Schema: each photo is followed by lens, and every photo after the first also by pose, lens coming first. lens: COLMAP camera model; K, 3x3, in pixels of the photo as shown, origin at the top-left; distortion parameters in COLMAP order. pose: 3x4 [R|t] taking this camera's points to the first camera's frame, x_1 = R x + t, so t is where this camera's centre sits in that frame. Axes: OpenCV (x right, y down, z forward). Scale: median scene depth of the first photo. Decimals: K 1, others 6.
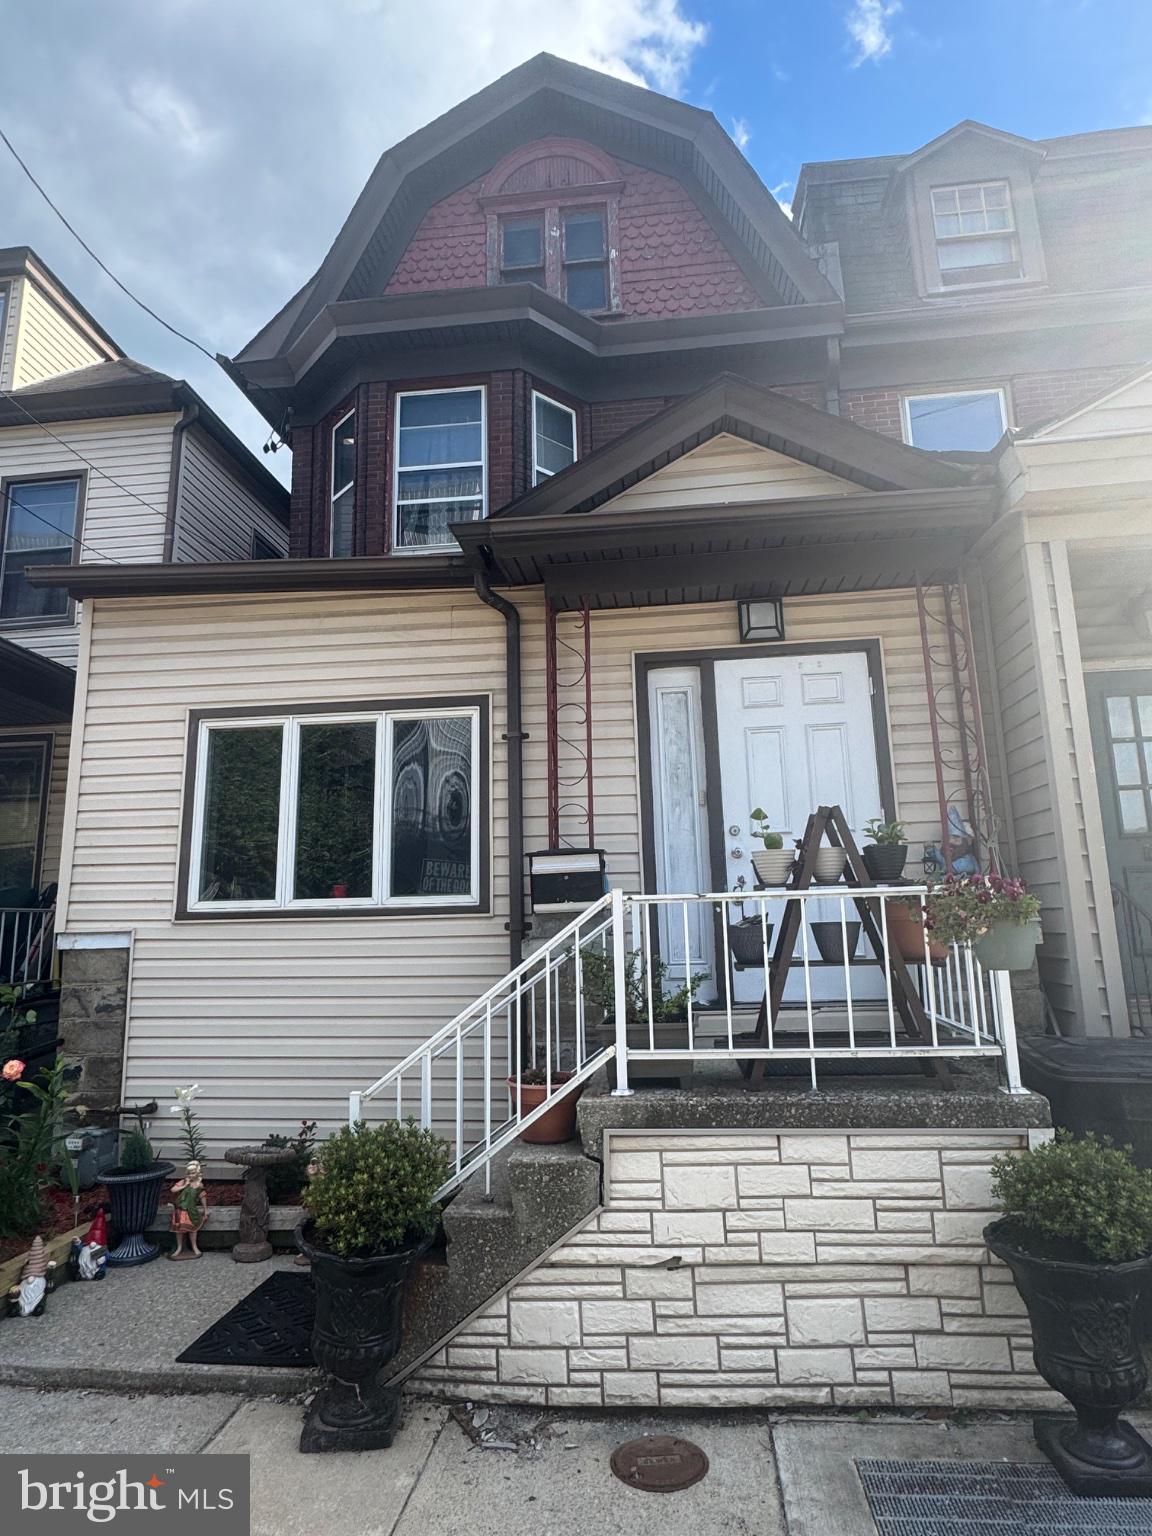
lens RADIAL K [[873.8, 0, 575.4], [0, 873.8, 766.6], [0, 0, 1]] dist [0.004638, 0.002513]
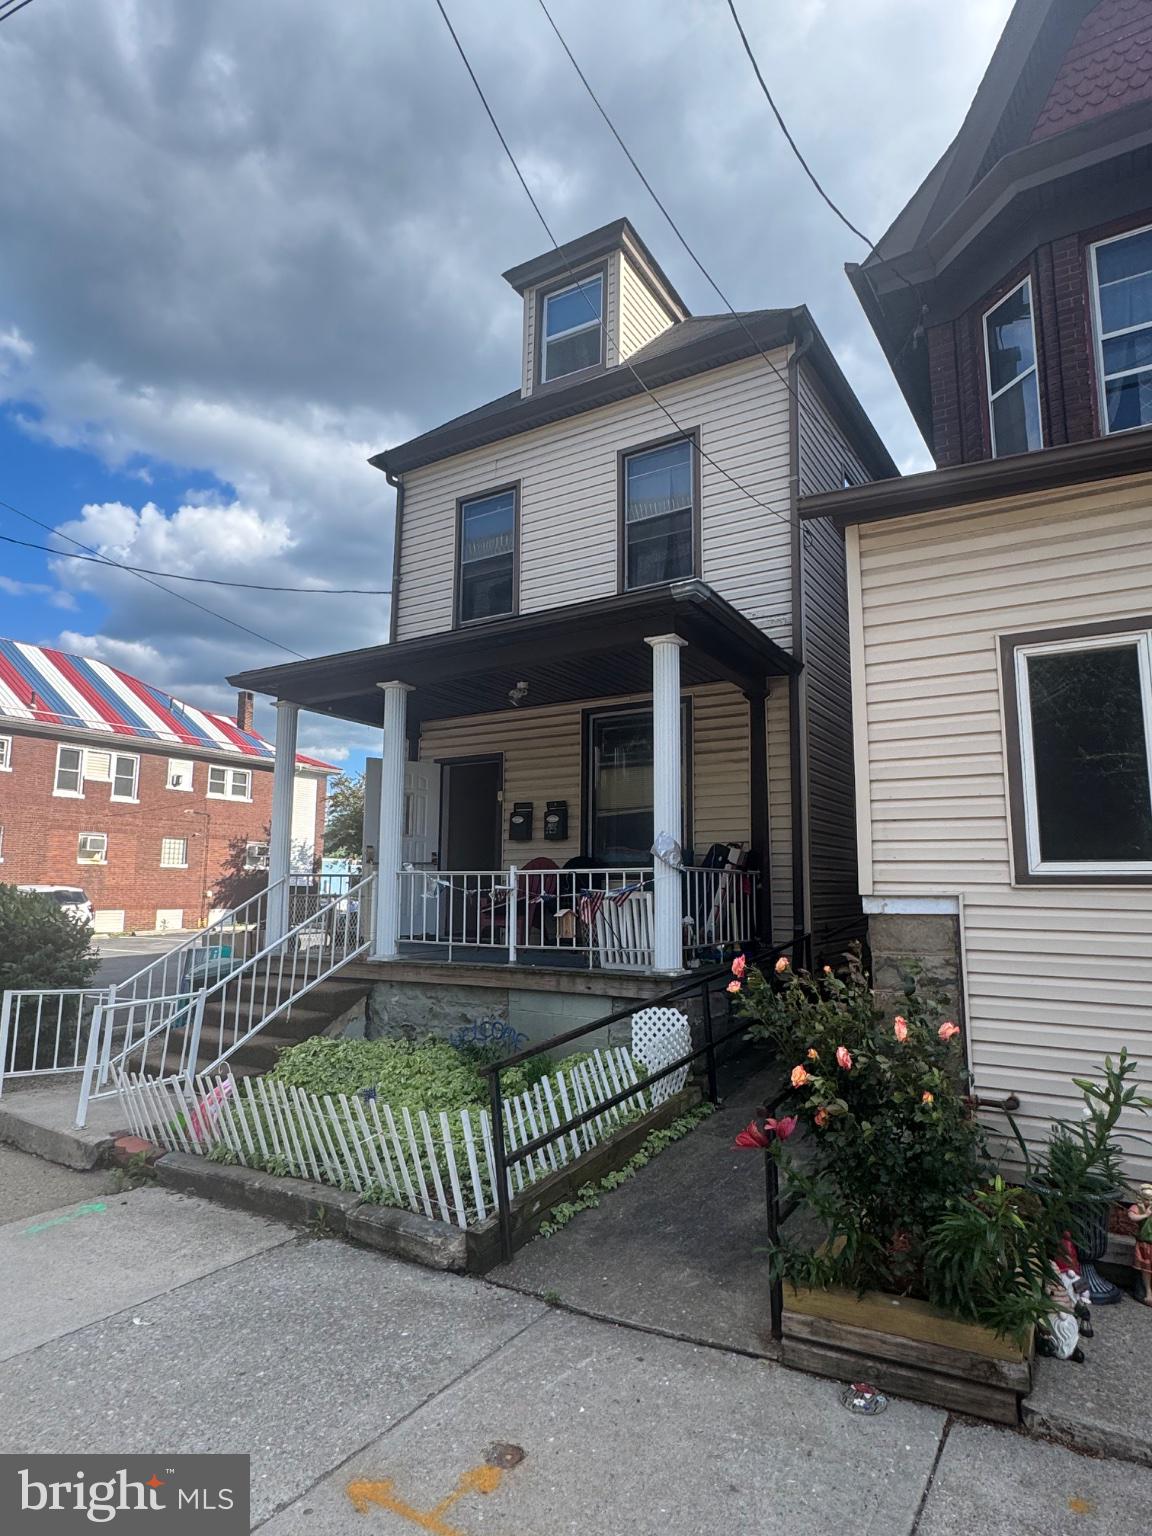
lens RADIAL K [[873.8, 0, 579.9], [0, 873.8, 764.2], [0, 0, 1]] dist [0.004638, 0.002513]
pose [[0.905593, -0.036231, -0.422597, -0.471333], [0.050984, 0.998419, 0.023657, 0.018230], [0.421072, -0.042969, 0.906009, 0.061664]]
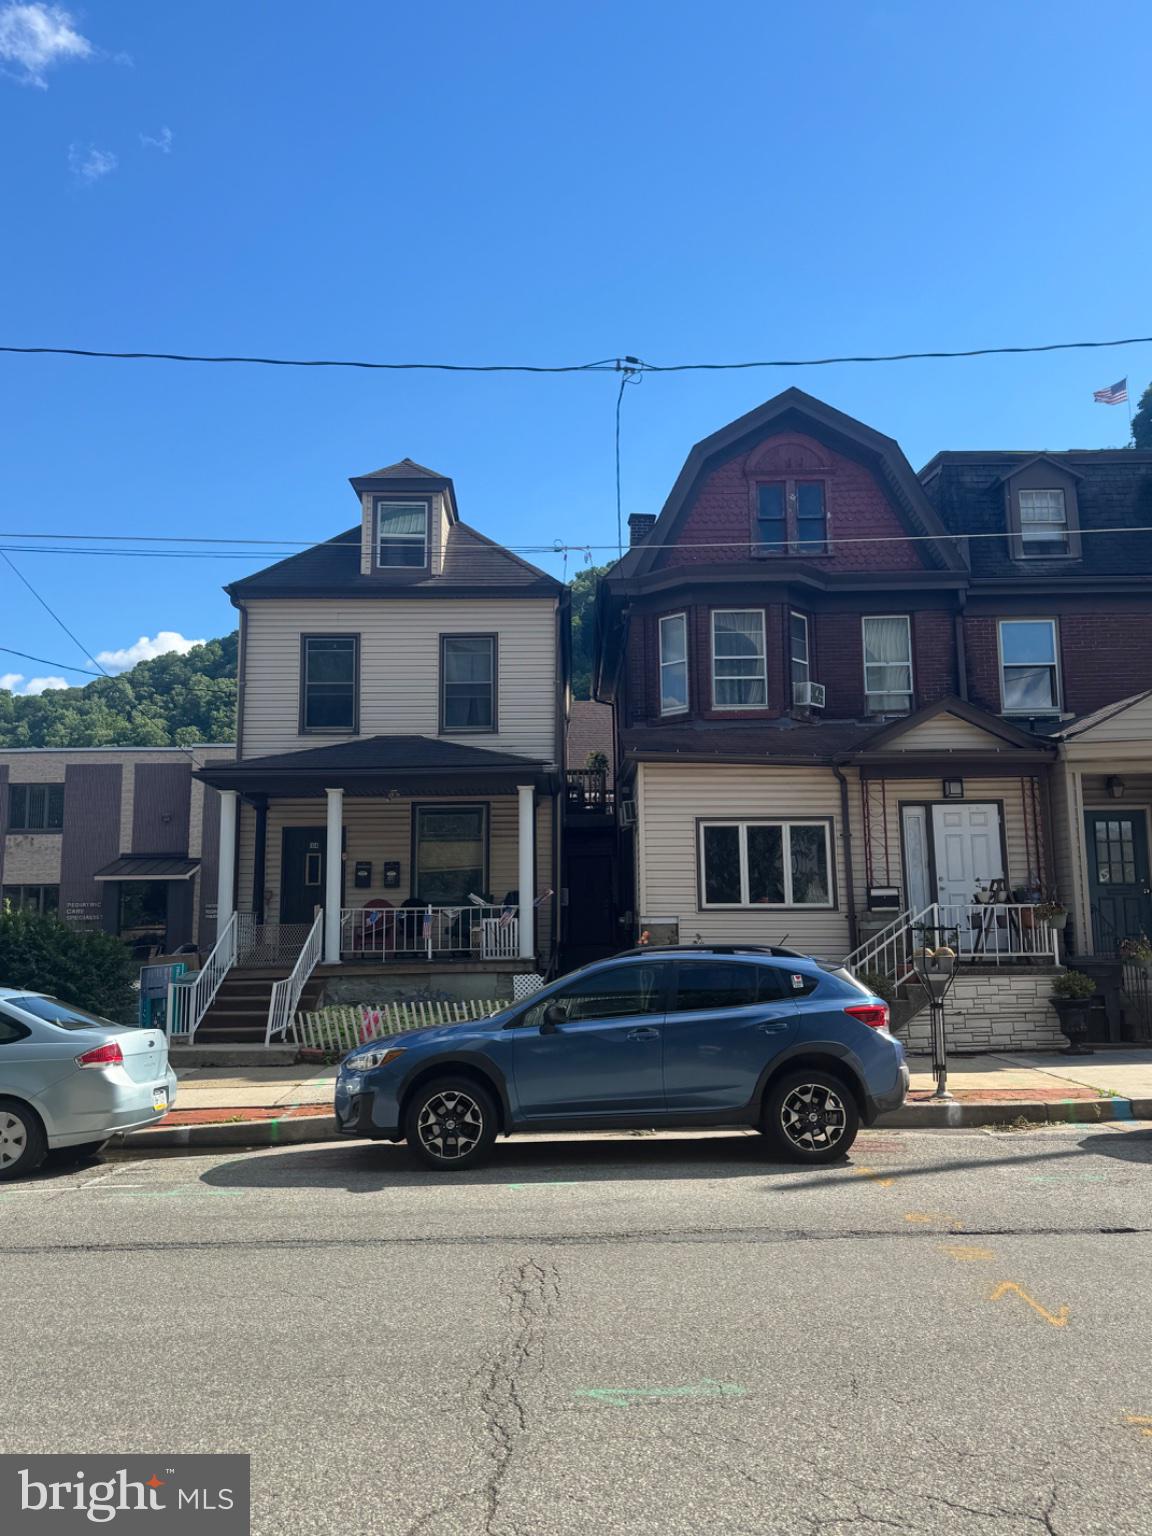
lens RADIAL K [[1214.8, 0, 570.9], [0, 1214.8, 777.7], [0, 0, 1]] dist [0.130042, -0.012768]
pose [[0.992479, 0.025218, 0.119787, -1.162534], [-0.030674, 0.998564, 0.043924, -0.300282], [-0.118508, -0.047268, 0.991827, -2.077733]]
